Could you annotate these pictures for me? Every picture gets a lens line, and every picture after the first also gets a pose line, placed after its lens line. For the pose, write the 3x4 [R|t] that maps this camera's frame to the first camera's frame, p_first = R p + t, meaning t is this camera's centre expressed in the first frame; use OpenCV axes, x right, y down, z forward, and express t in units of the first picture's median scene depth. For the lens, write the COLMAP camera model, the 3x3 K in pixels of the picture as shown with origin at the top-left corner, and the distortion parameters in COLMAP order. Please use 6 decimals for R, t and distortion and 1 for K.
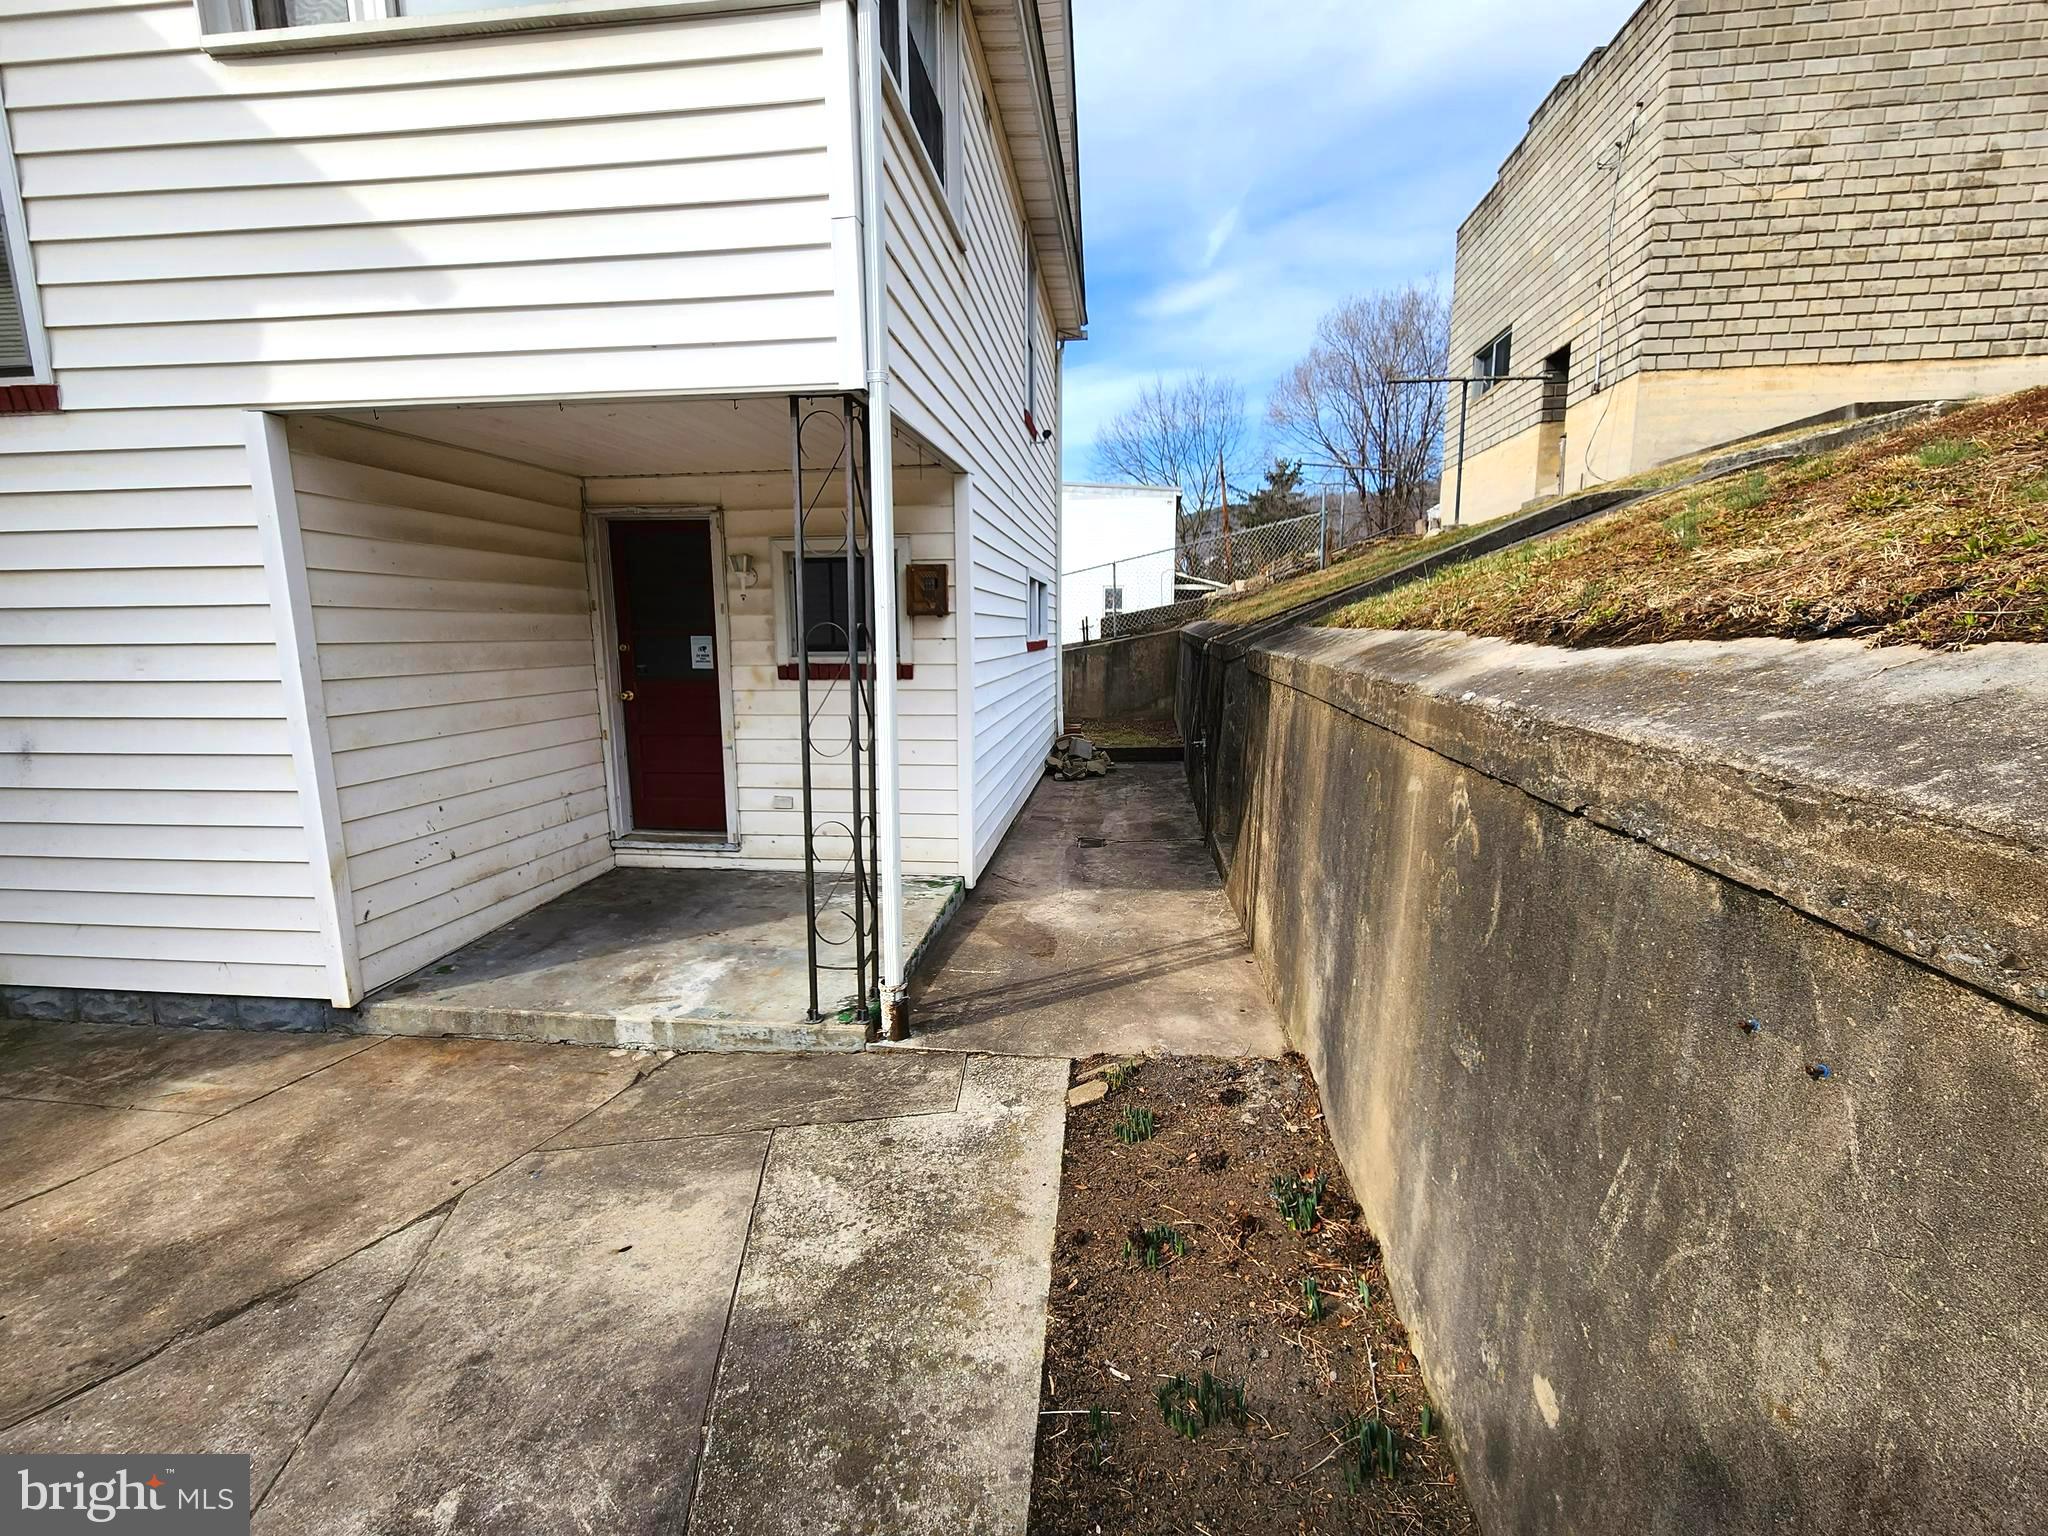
lens RADIAL K [[843.1, 0, 1040.3], [0, 843.1, 762.7], [0, 0, 1]] dist [-0.001677, -0.000421]
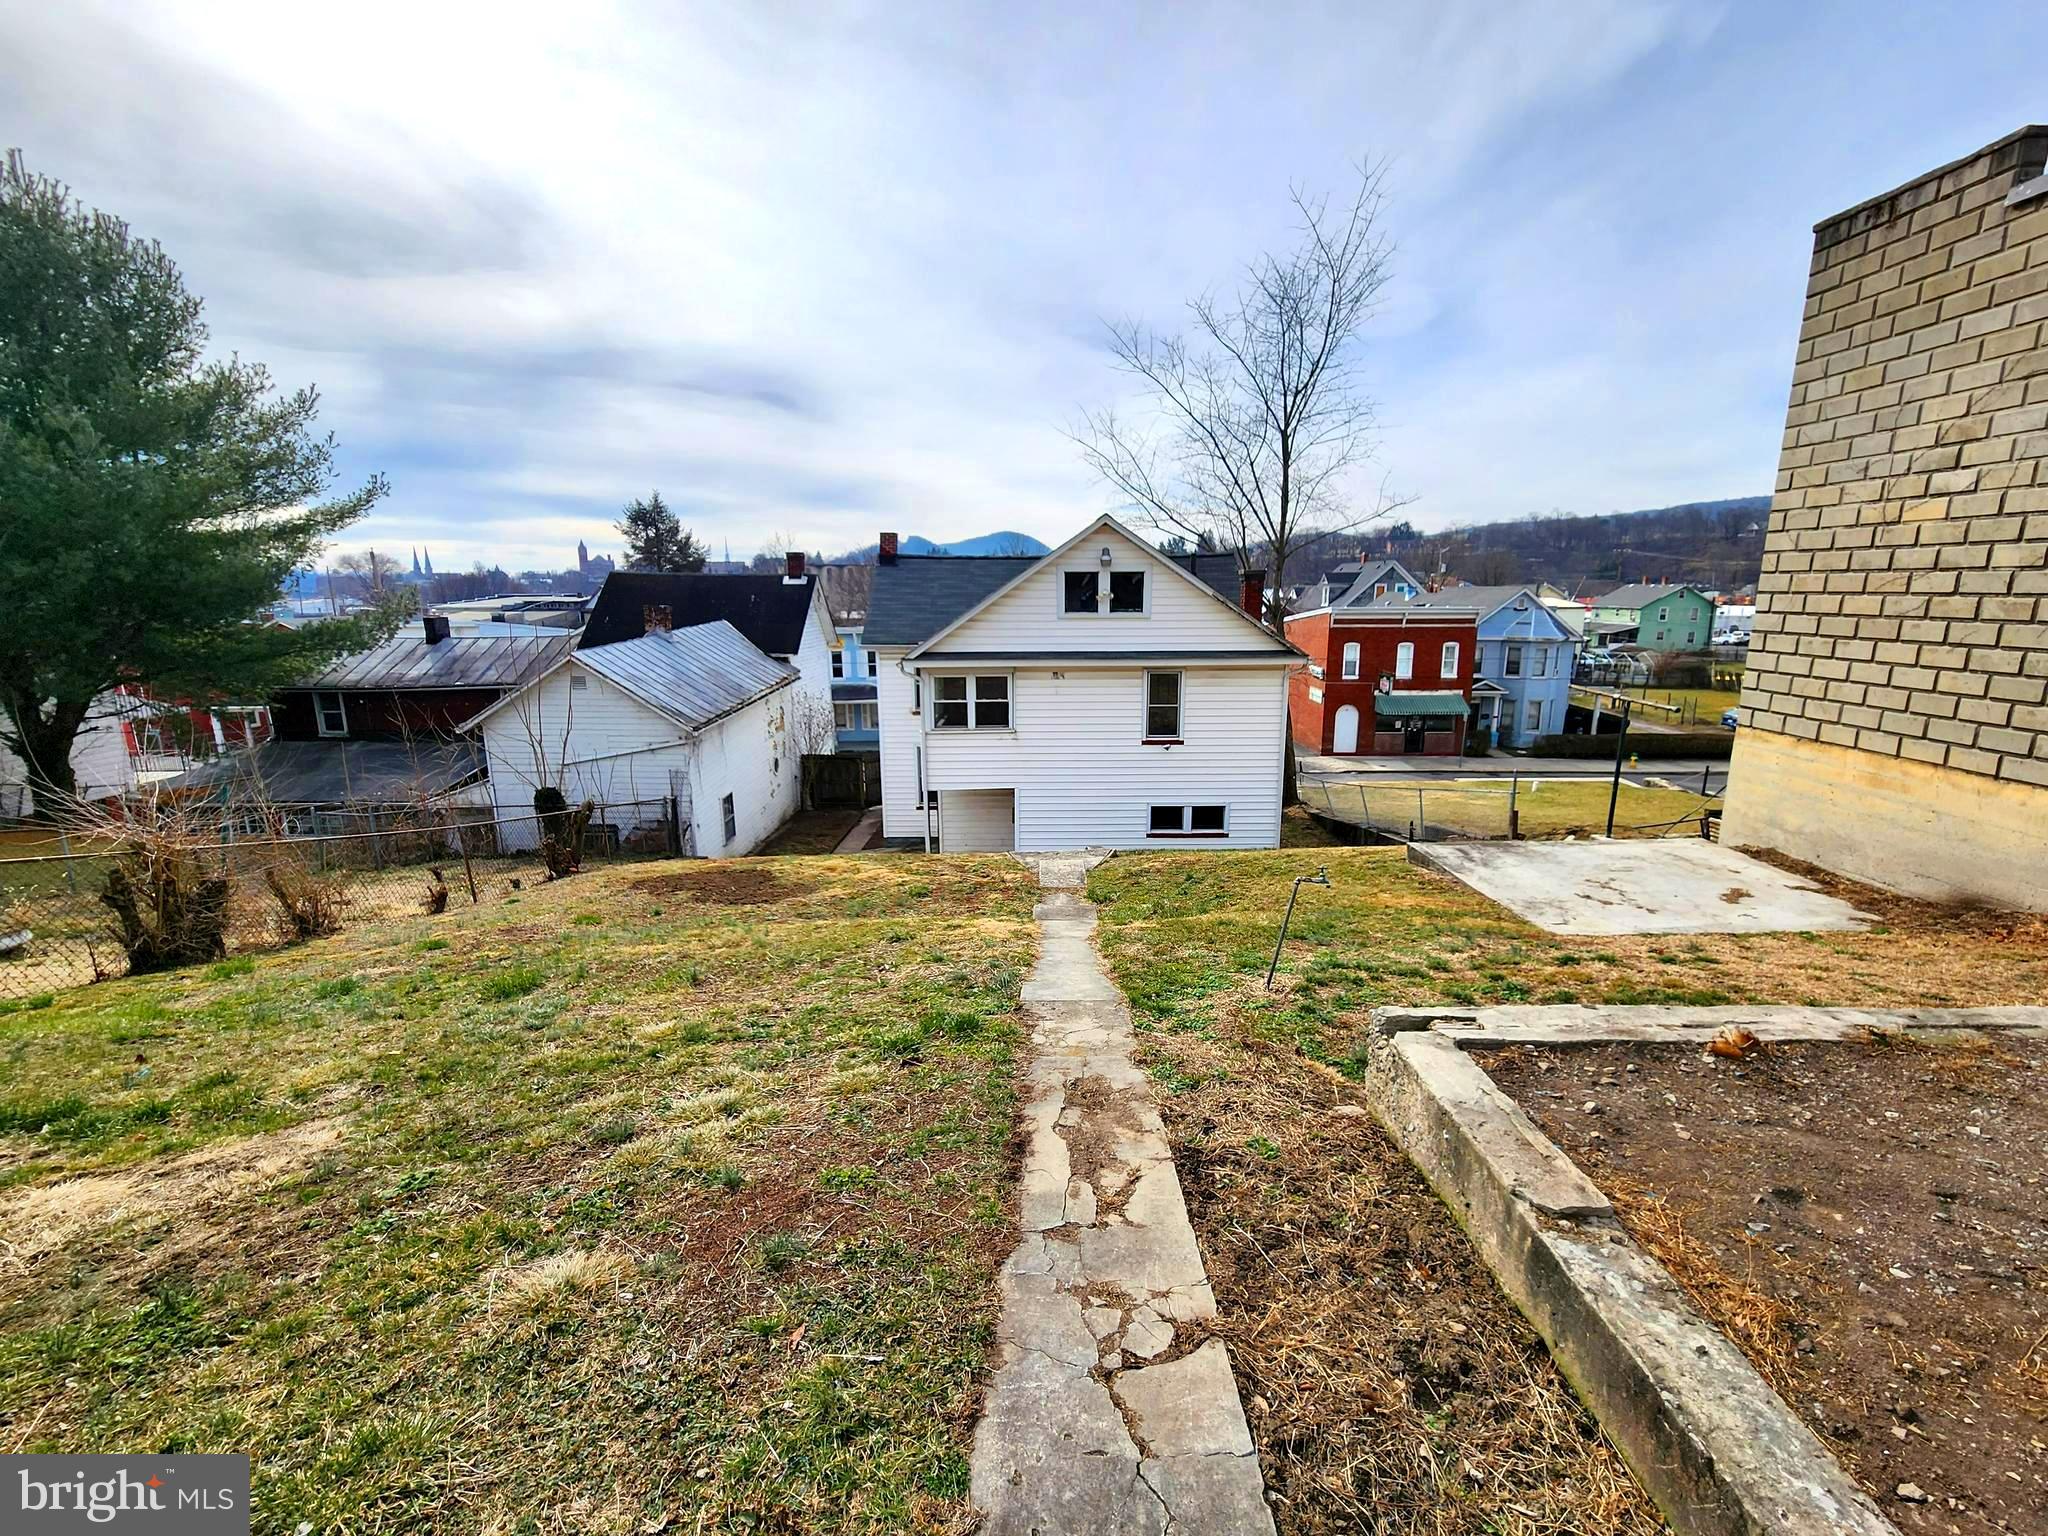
lens RADIAL K [[843.1, 0, 1040.0], [0, 843.1, 753.6], [0, 0, 1]] dist [-0.001677, -0.000421]
pose [[0.113662, 0.203284, -0.972500, 3.758107], [-0.147020, 0.971508, 0.185894, -1.288799], [0.982581, 0.121848, 0.140310, 0.614221]]
